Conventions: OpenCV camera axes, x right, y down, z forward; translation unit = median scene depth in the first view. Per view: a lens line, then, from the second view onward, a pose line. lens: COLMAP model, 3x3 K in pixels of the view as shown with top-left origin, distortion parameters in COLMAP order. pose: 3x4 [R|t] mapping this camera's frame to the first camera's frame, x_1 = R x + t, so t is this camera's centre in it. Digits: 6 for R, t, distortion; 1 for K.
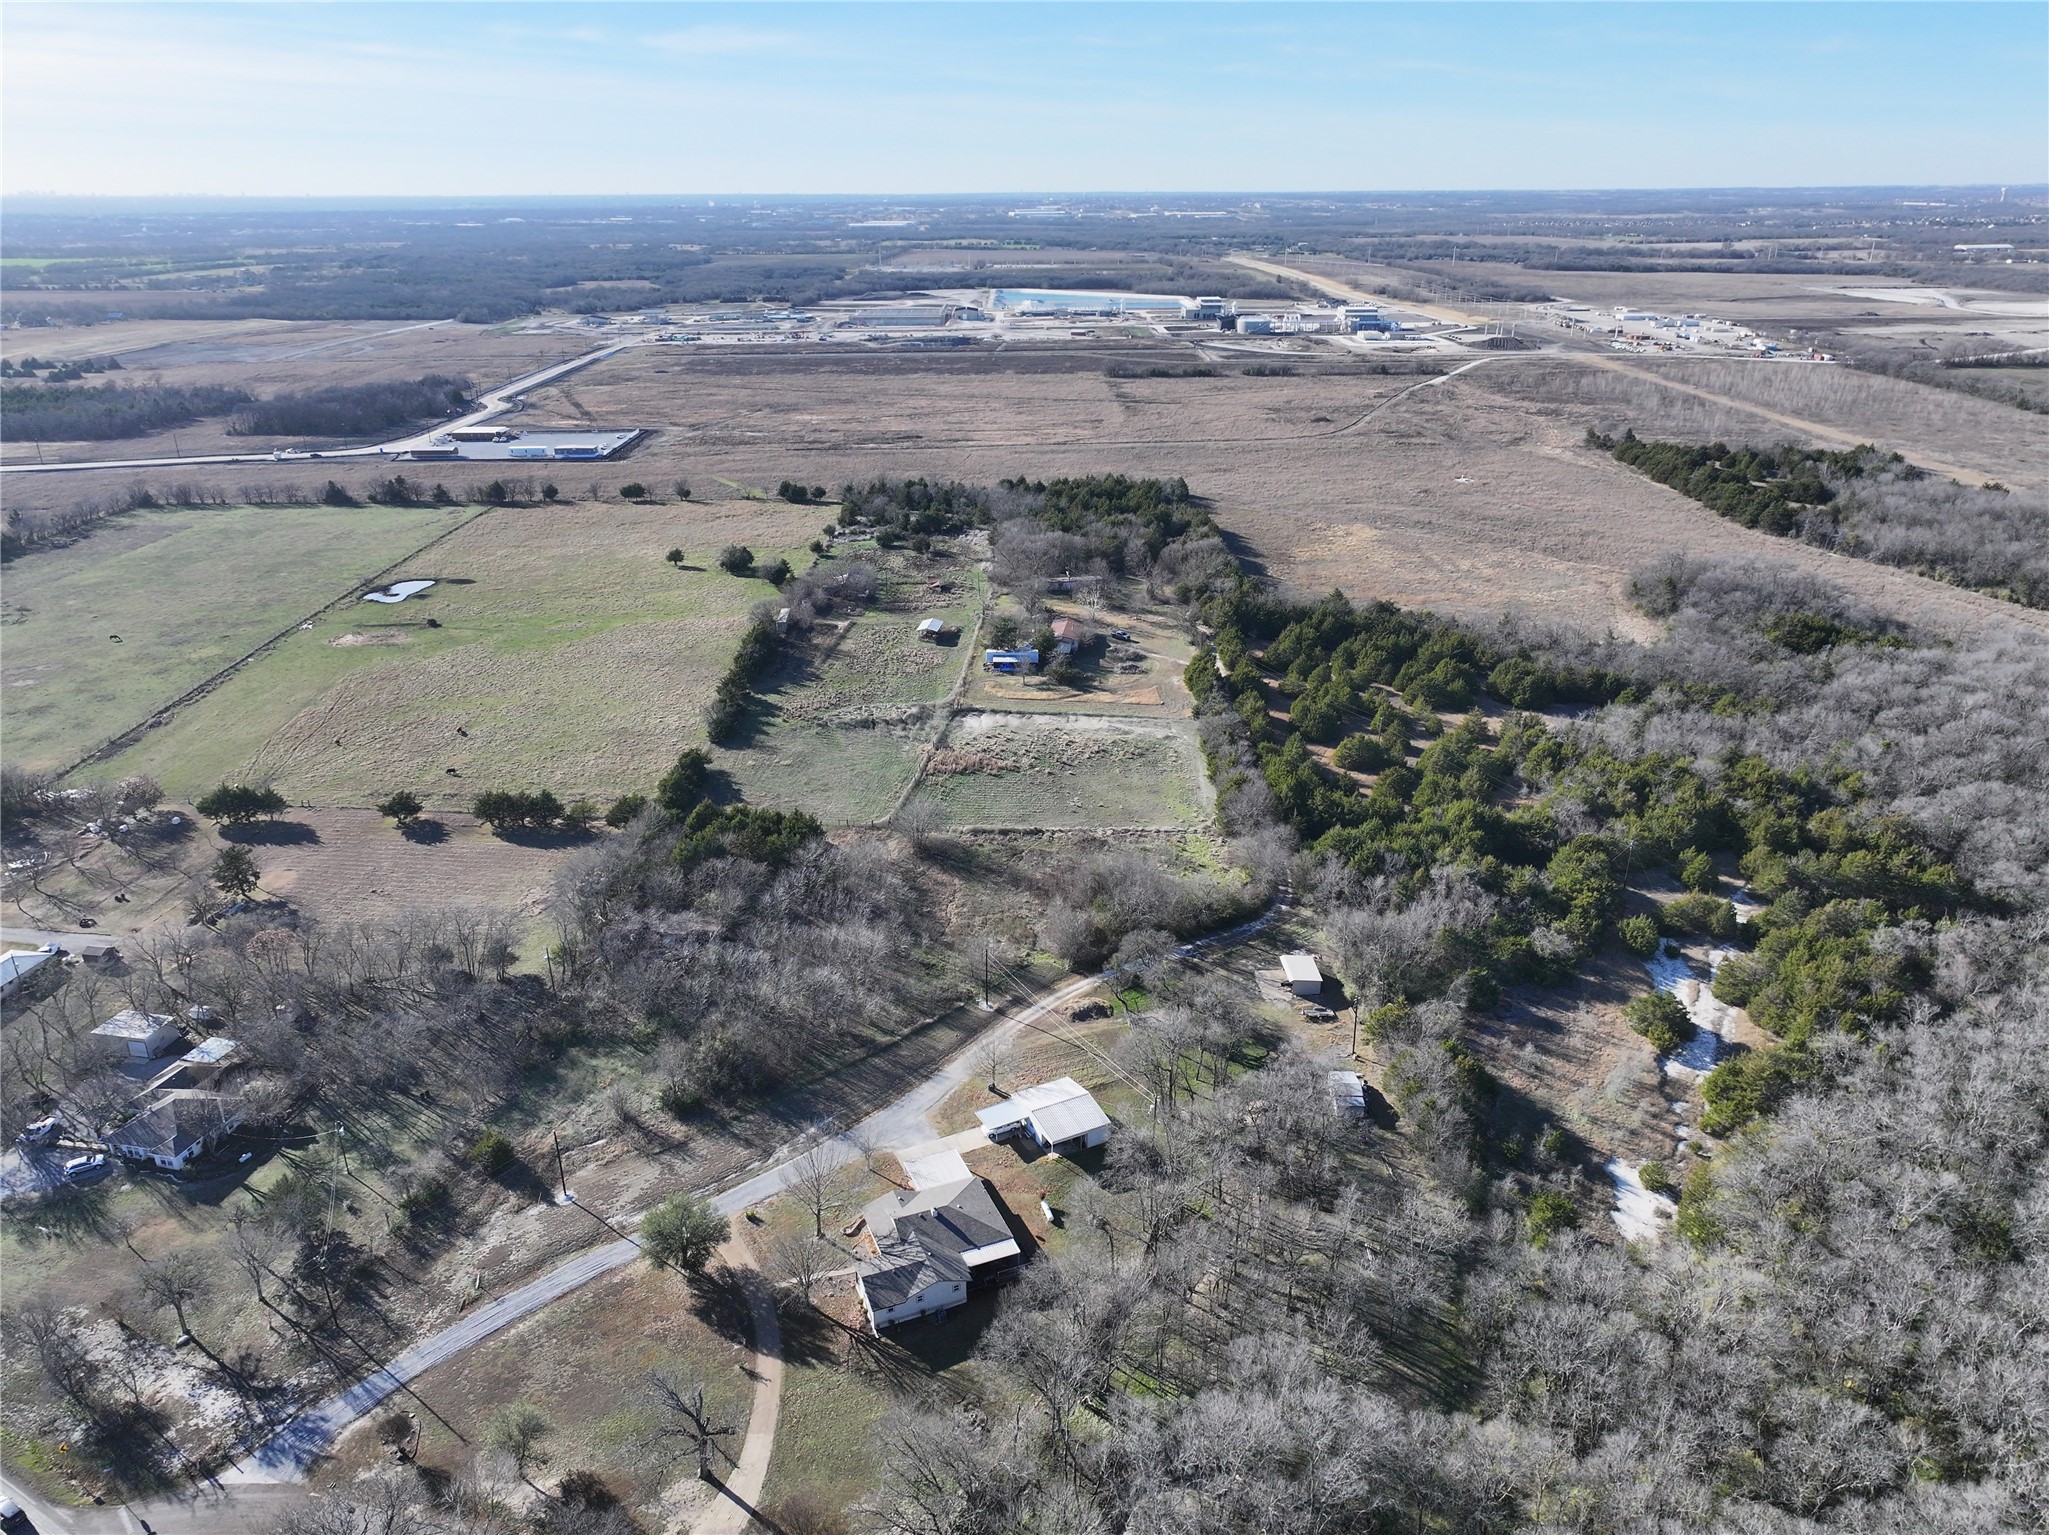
lens RADIAL K [[1435.0, 0, 1020.1], [0, 1435.0, 765.5], [0, 0, 1]] dist [-0.008556, 0.025372]
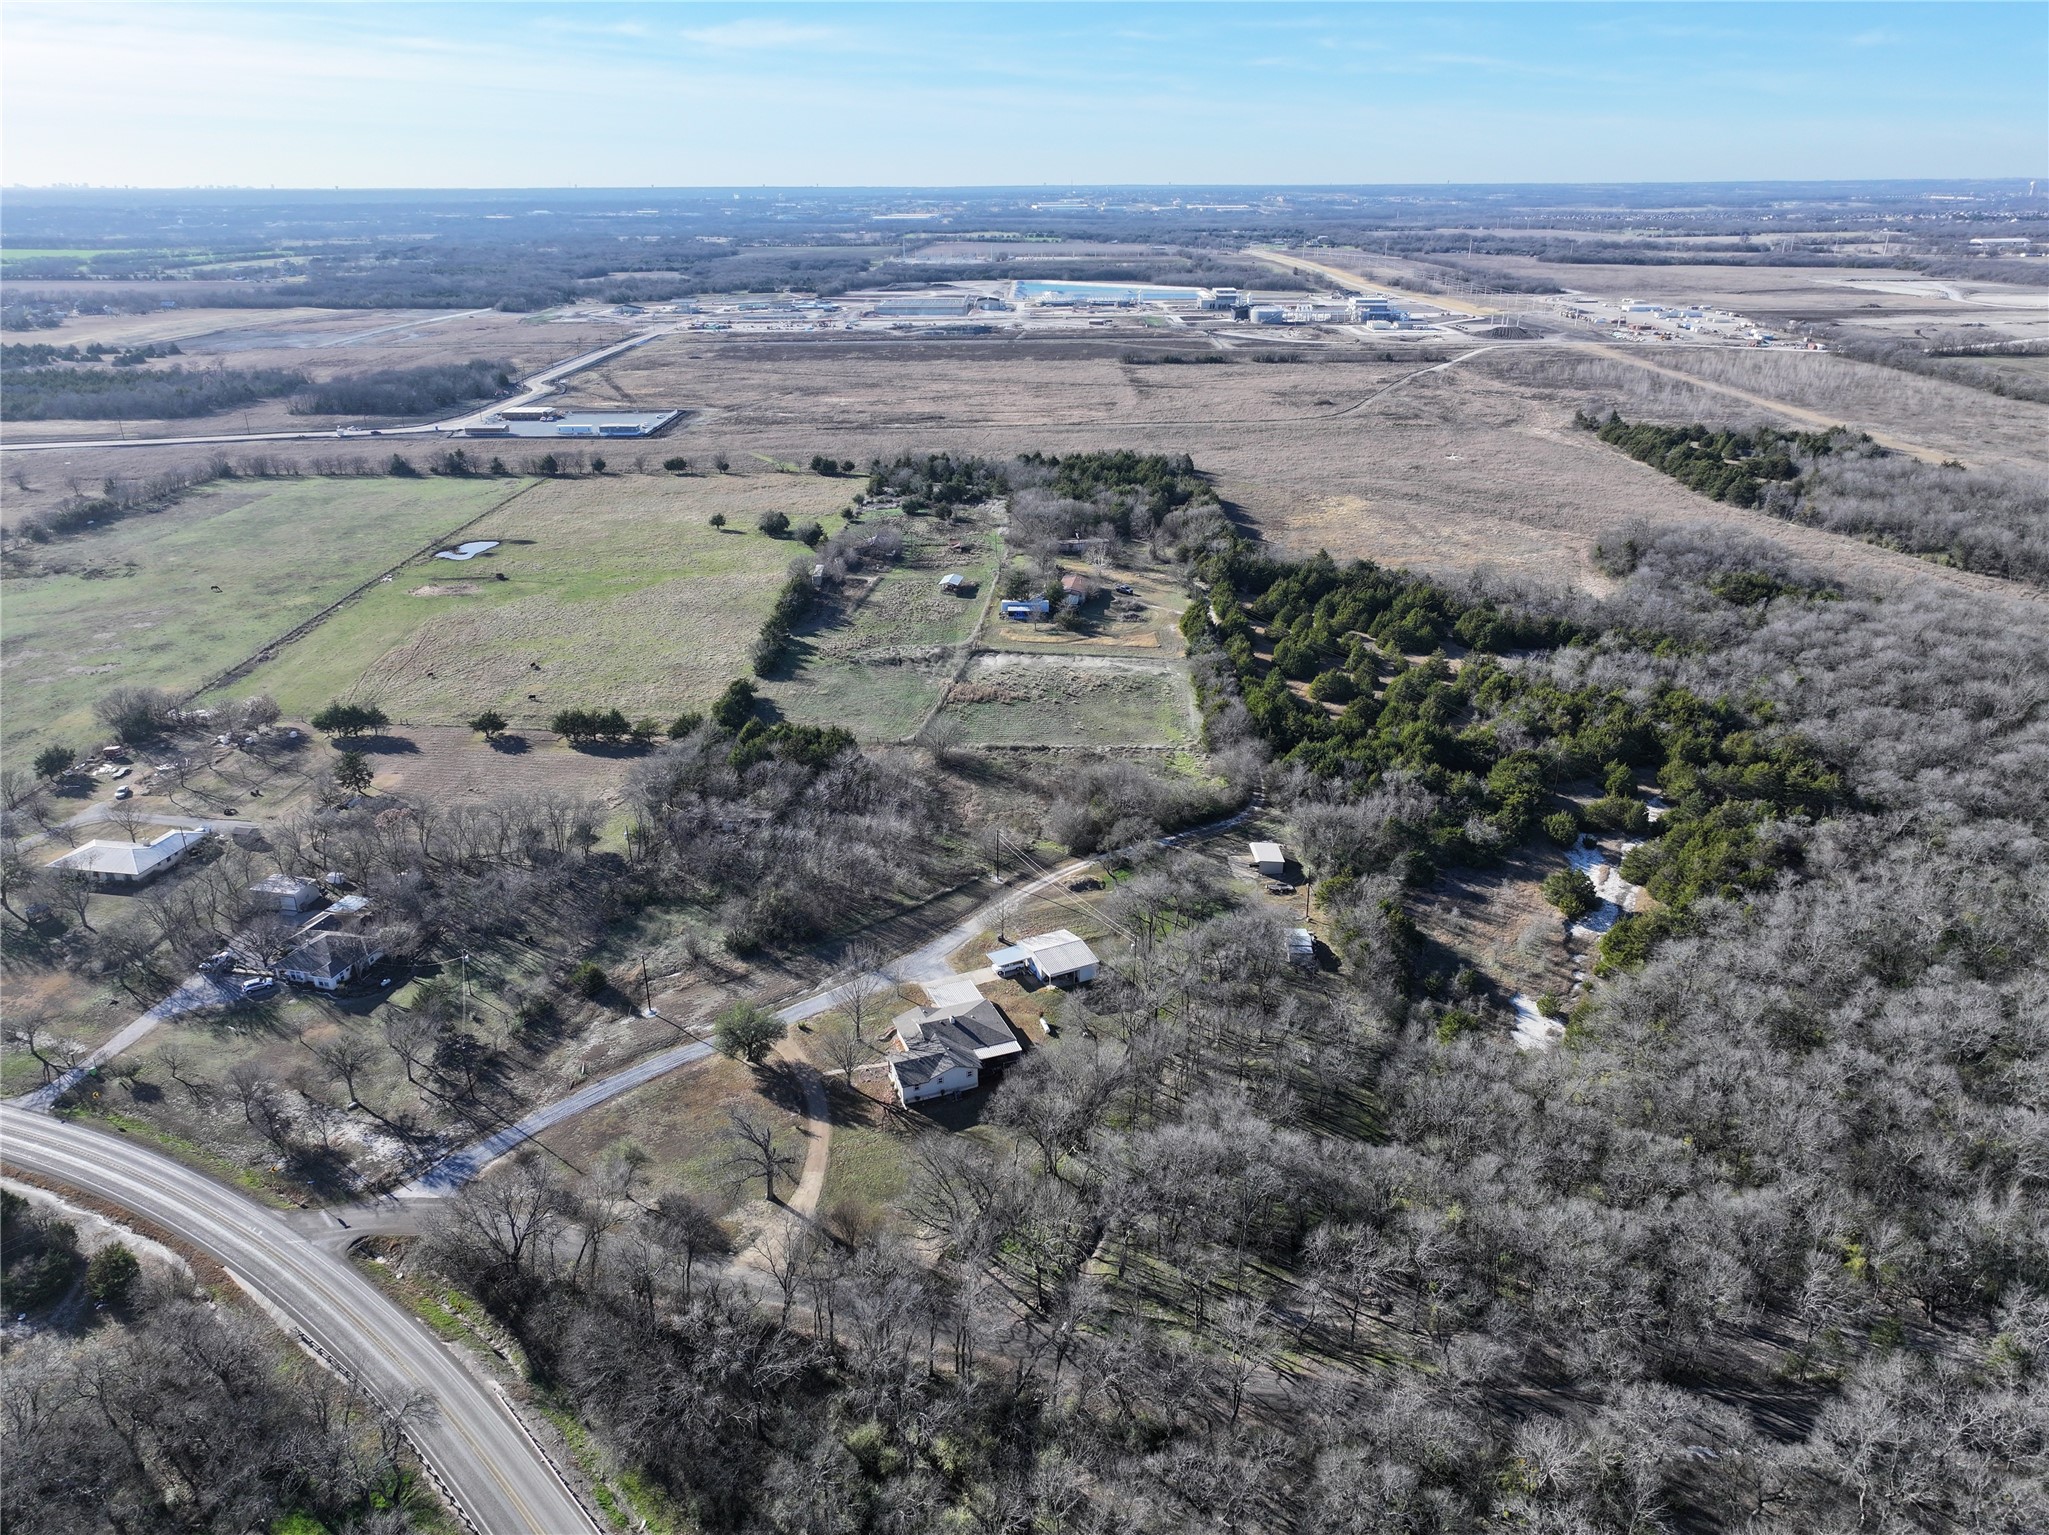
lens RADIAL K [[1431.1, 0, 1019.9], [0, 1431.1, 768.3], [0, 0, 1]] dist [-0.004415, 0.017461]
pose [[0.999883, 0.006591, -0.013809, 0.007992], [-0.006499, 0.999957, 0.006683, 0.052073], [0.013852, -0.006593, 0.999882, -0.131329]]
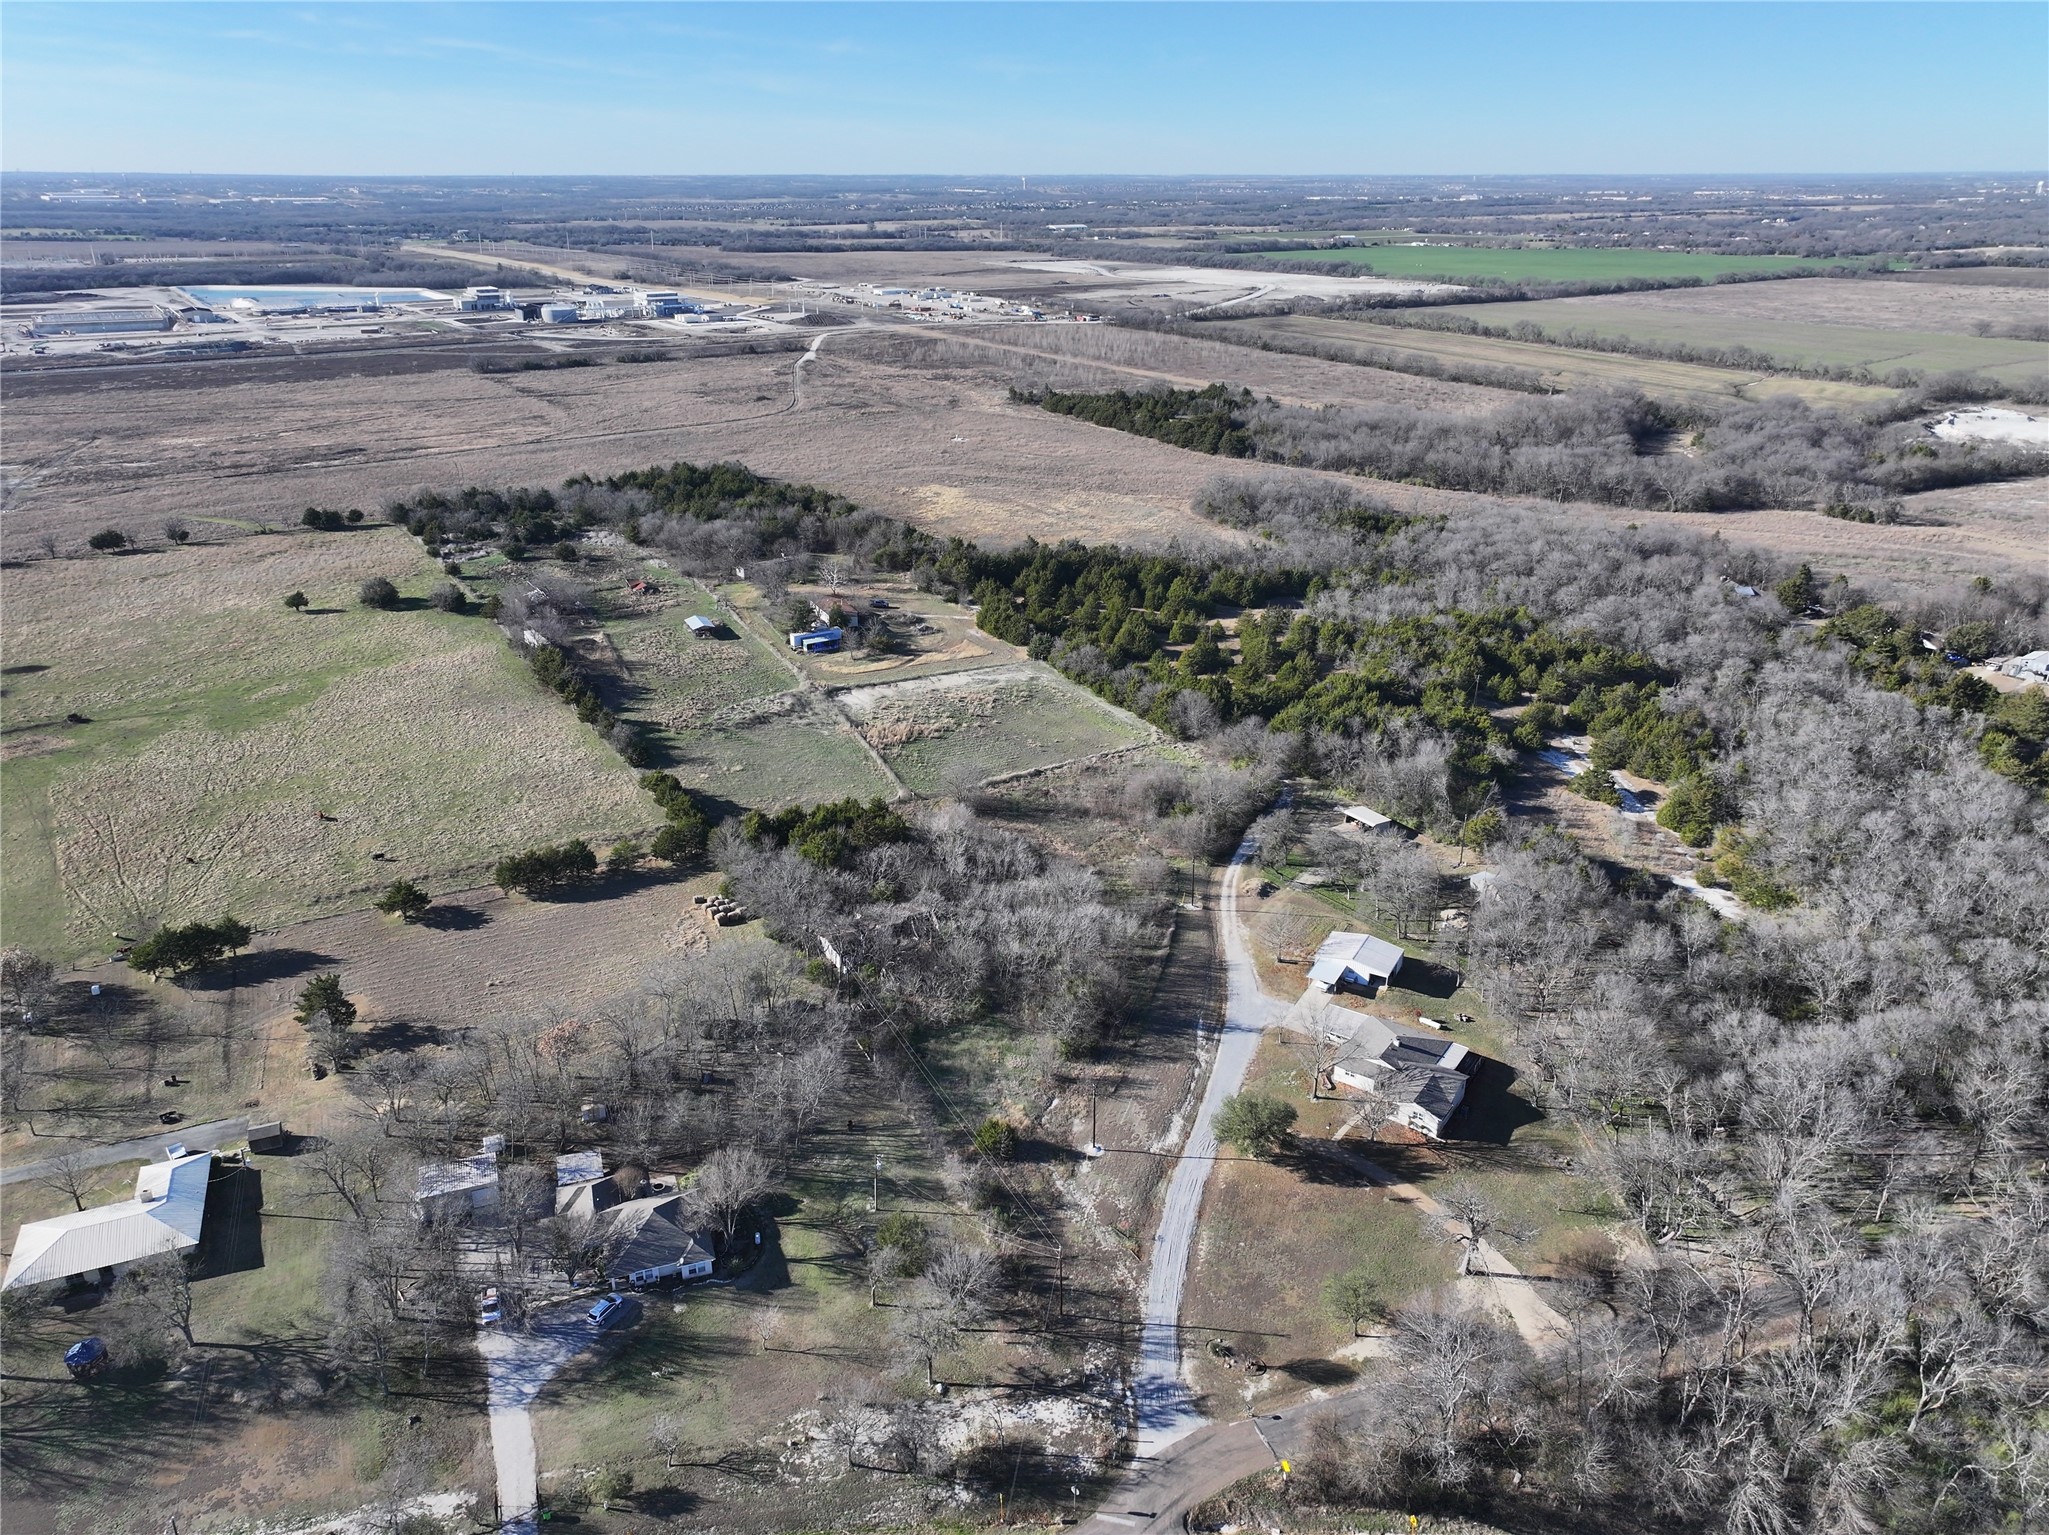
lens RADIAL K [[1431.1, 0, 1019.9], [0, 1431.1, 768.3], [0, 0, 1]] dist [-0.004415, 0.017461]
pose [[0.839059, -0.204293, 0.504227, -0.515665], [0.198534, 0.977881, 0.065827, -0.029009], [-0.506522, 0.044873, 0.861058, 0.078722]]
